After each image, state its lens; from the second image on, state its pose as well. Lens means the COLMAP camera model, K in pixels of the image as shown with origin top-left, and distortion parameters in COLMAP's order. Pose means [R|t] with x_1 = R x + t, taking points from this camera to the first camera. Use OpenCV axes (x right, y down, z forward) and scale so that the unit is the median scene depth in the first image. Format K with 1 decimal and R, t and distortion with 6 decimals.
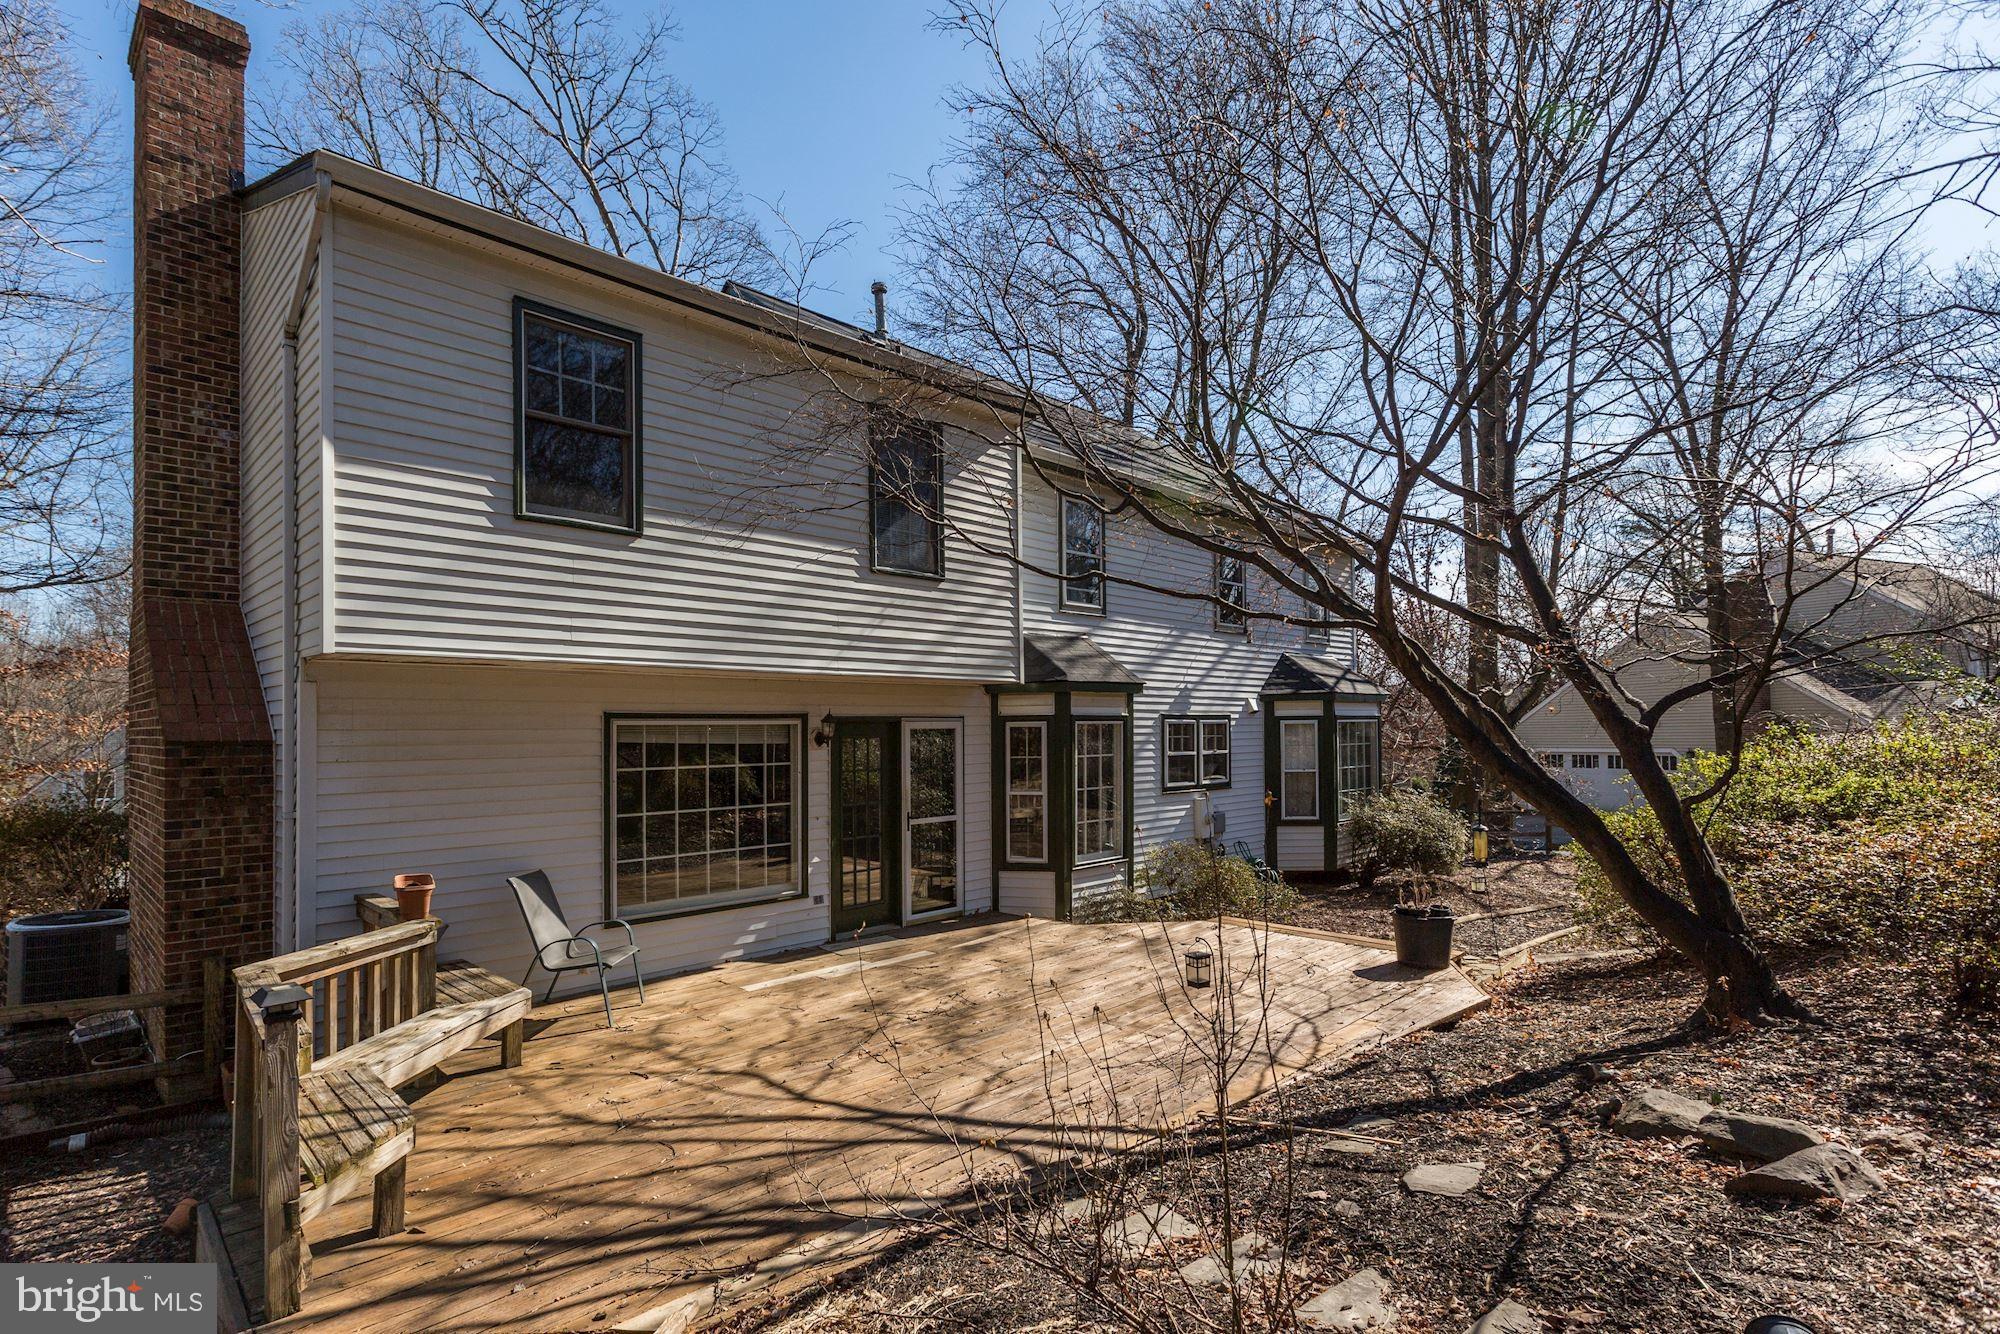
lens RADIAL K [[959.6, 0, 939.5], [0, 959.6, 718.9], [0, 0, 1]] dist [-0.001033, 0.001795]
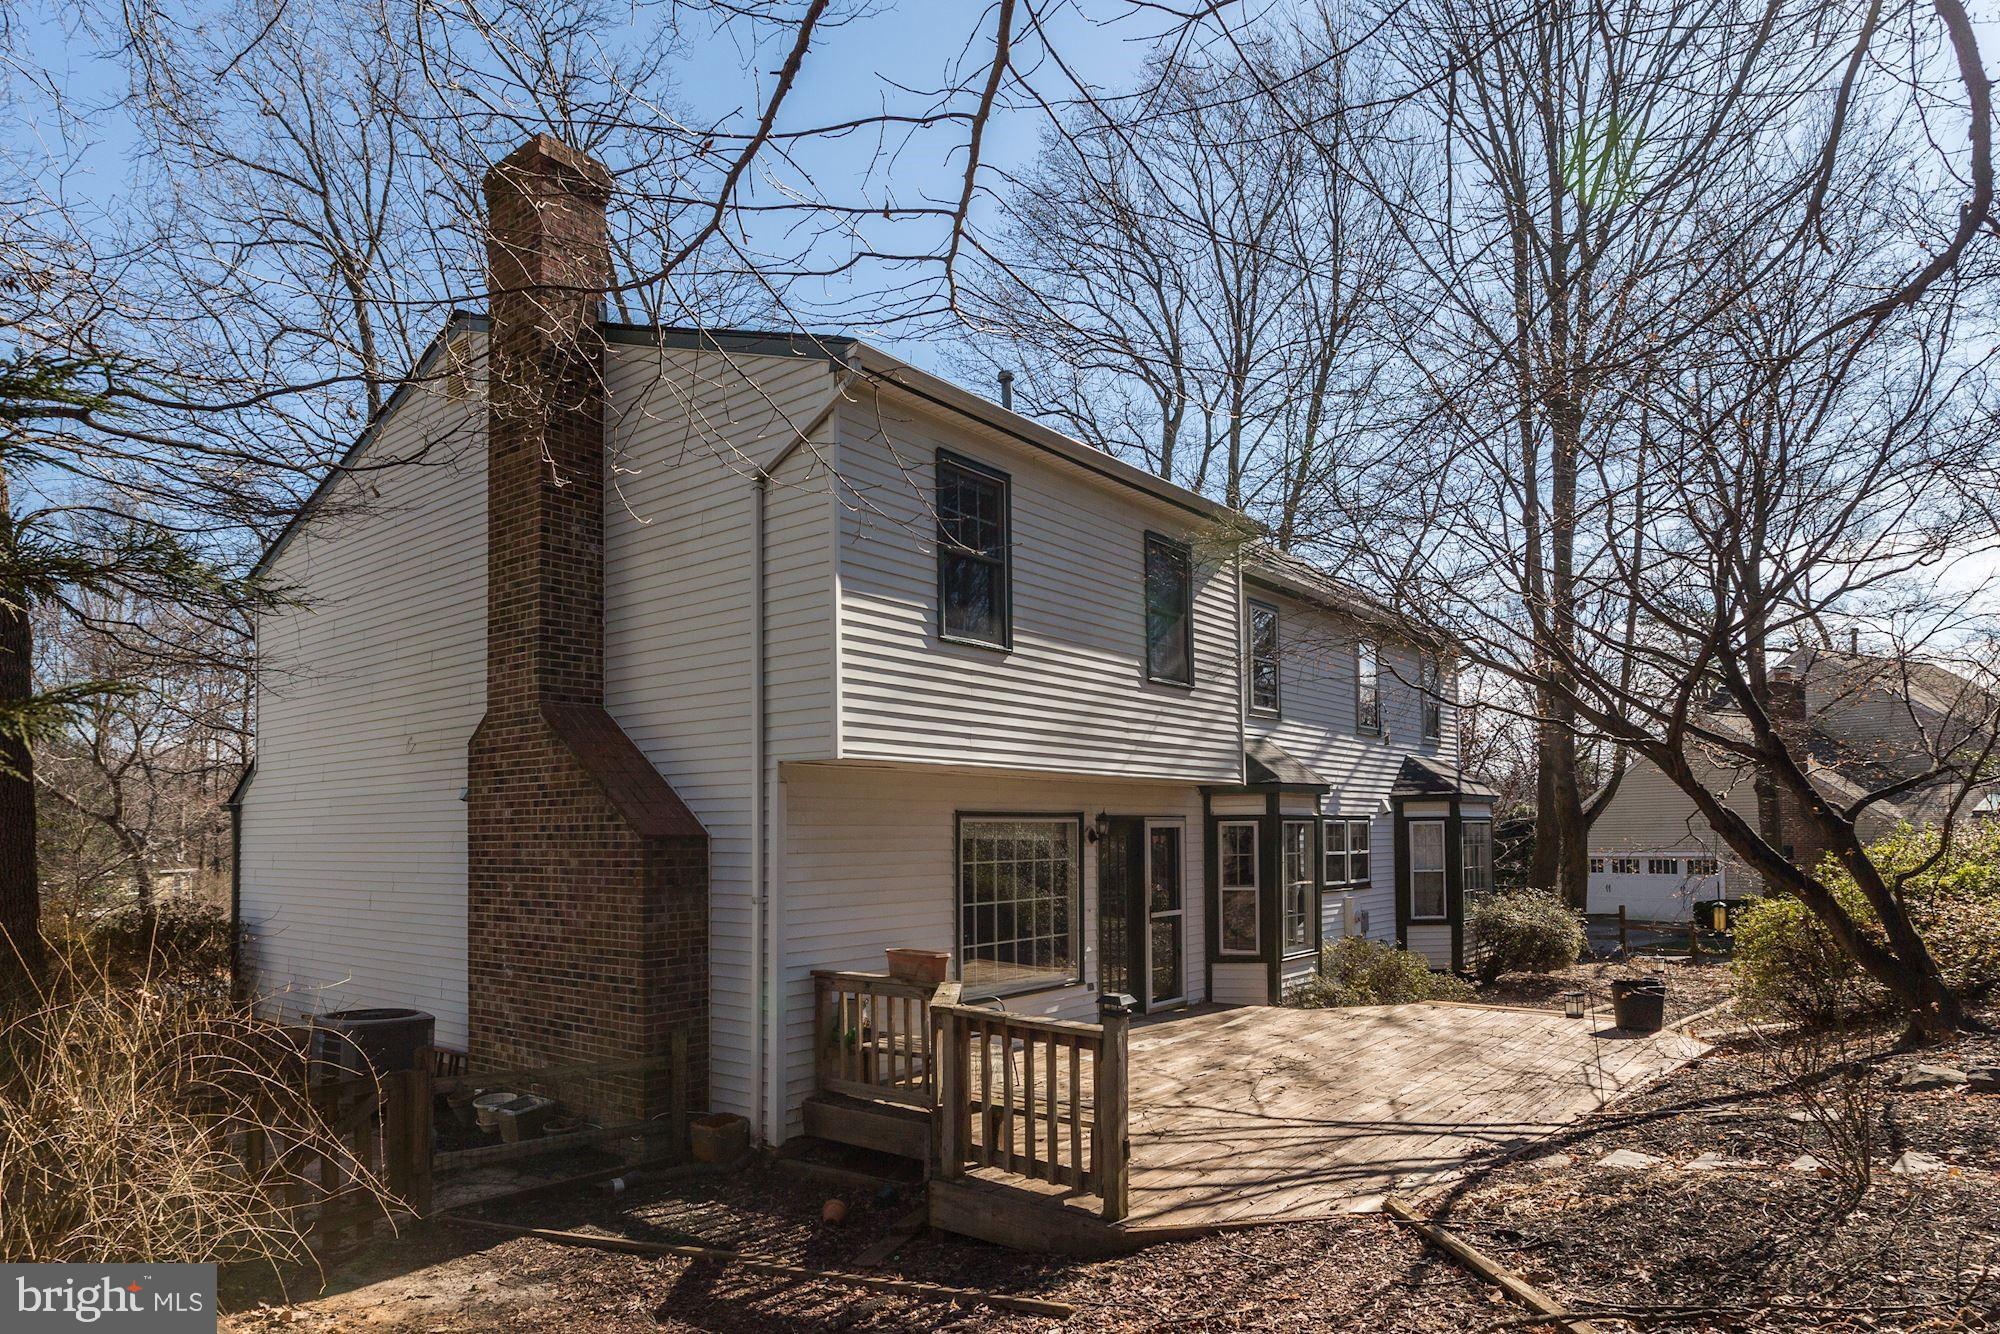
lens RADIAL K [[1154.2, 0, 975.2], [0, 1154.2, 804.5], [0, 0, 1]] dist [0.000158, 0.000240]
pose [[0.993375, 0.002360, 0.114898, -0.421039], [-0.000478, 0.999865, -0.016412, 0.006961], [-0.114921, 0.016248, 0.993242, -0.279796]]
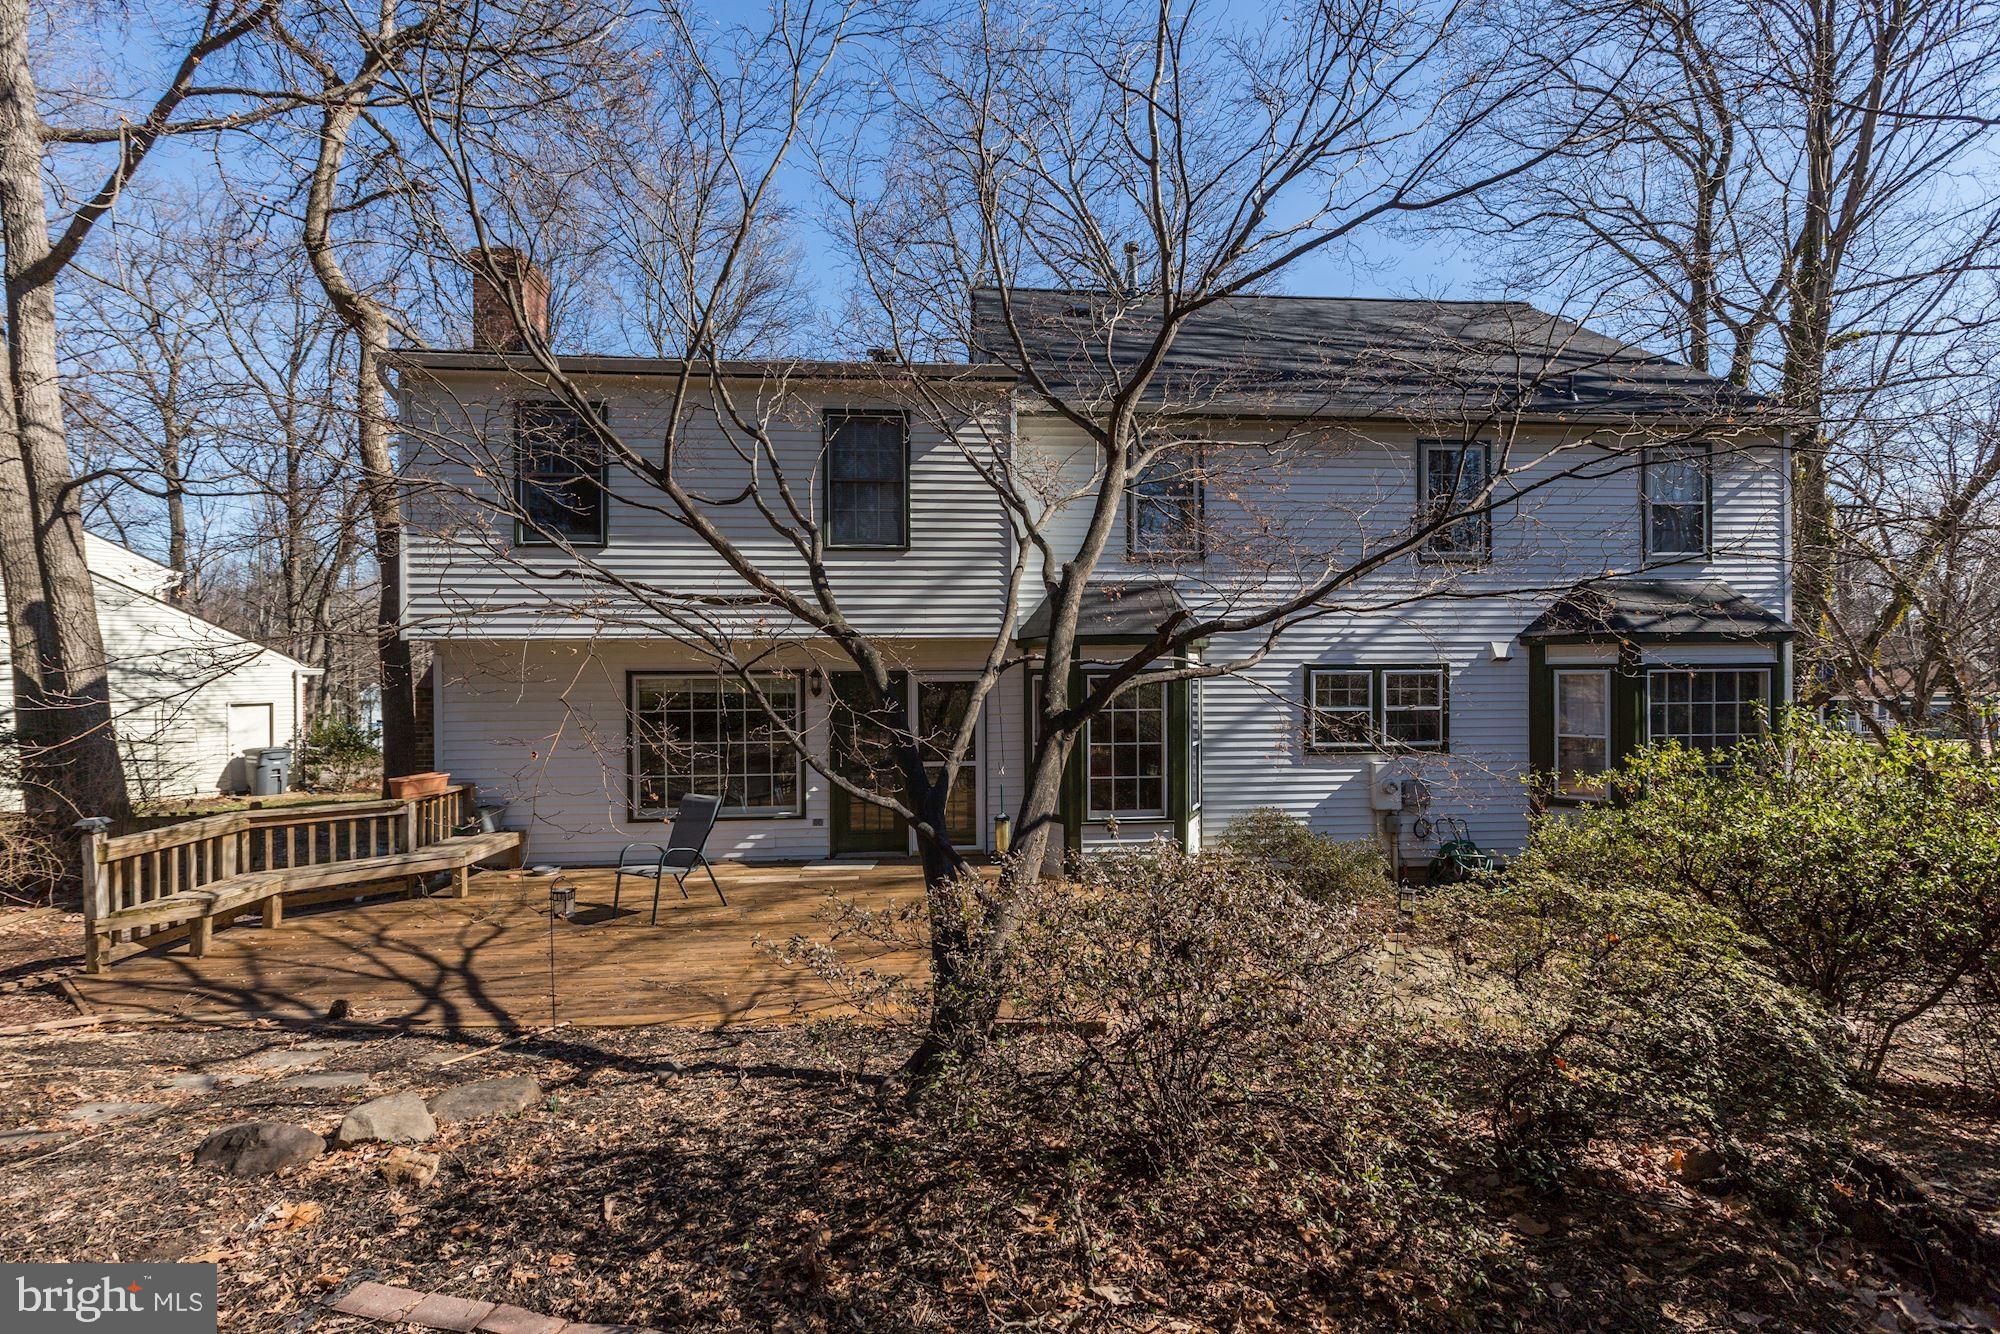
lens RADIAL K [[909.0, 0, 1018.0], [0, 909.0, 662.9], [0, 0, 1]] dist [-0.011656, 0.007469]
pose [[0.787677, 0.006345, -0.616056, 0.814477], [0.005213, 0.999843, 0.016962, -0.033109], [0.616066, -0.016572, 0.787520, 0.267624]]
